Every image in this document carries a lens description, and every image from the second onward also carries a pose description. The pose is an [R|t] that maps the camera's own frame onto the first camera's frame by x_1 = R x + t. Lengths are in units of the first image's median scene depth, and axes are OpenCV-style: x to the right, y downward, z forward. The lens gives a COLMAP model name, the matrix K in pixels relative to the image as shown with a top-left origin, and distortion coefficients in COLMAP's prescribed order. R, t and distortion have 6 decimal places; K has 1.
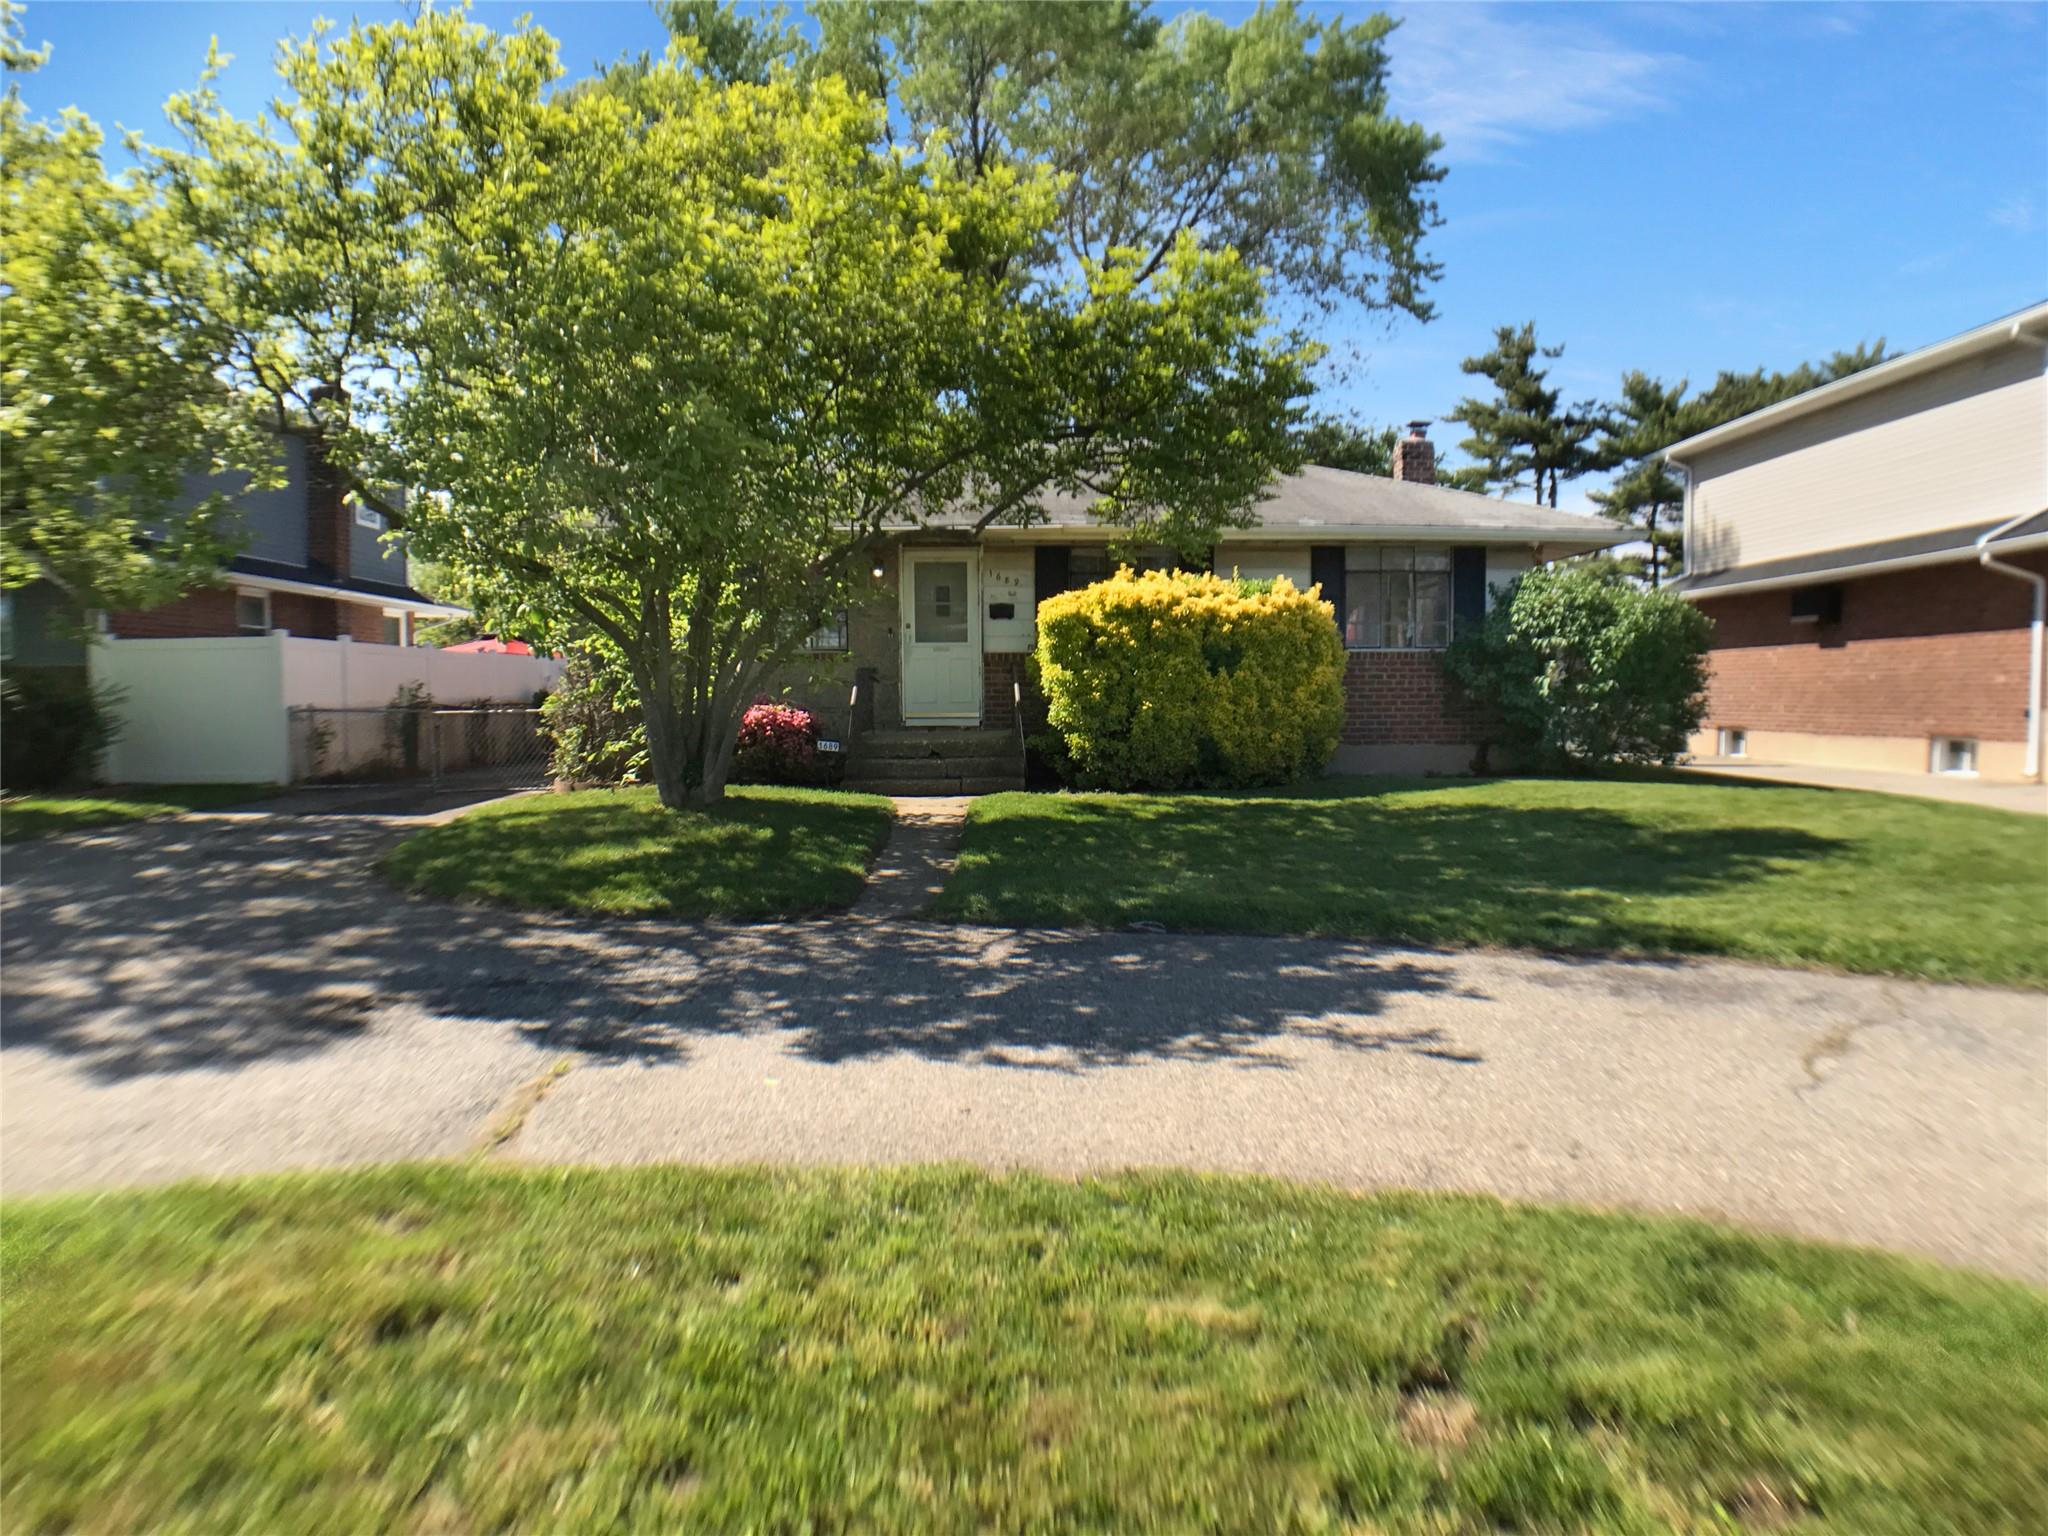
lens RADIAL K [[1204.5, 0, 1024.0], [0, 1204.5, 768.0], [0, 0, 1]] dist [-0.042553, 0.003191]
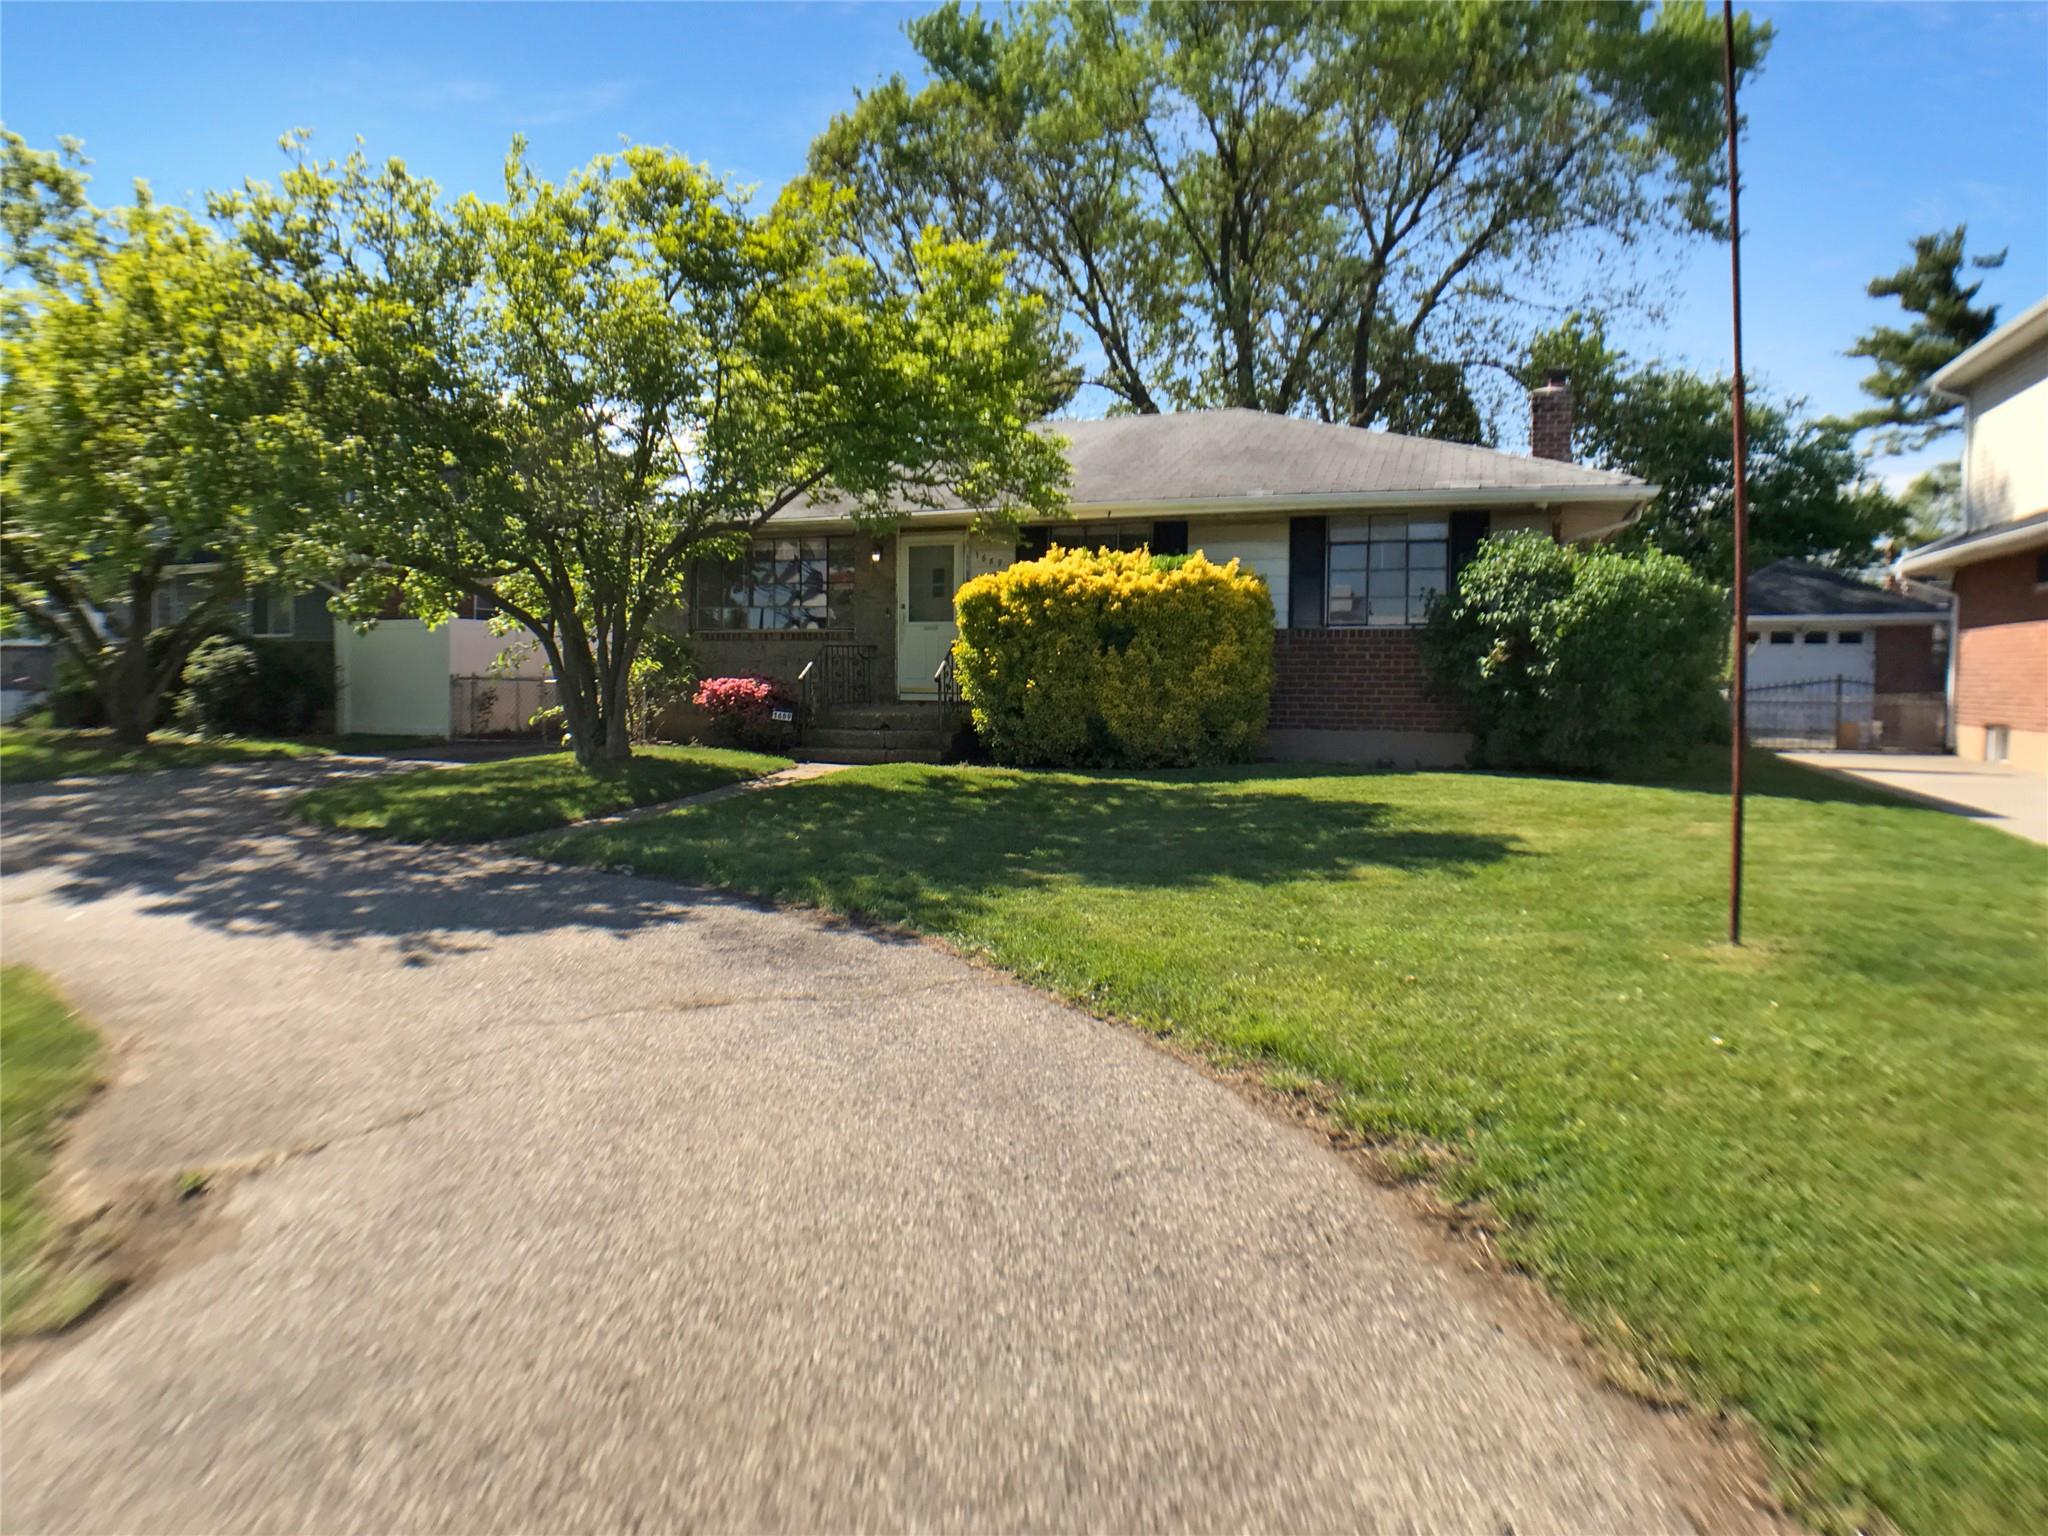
lens RADIAL K [[1204.5, 0, 1024.0], [0, 1204.5, 768.0], [0, 0, 1]] dist [-0.042553, 0.003191]
pose [[0.927373, 0.039998, -0.371995, 0.444449], [-0.033646, 0.999156, 0.023555, -0.003709], [0.372623, -0.009328, 0.927936, 0.050106]]
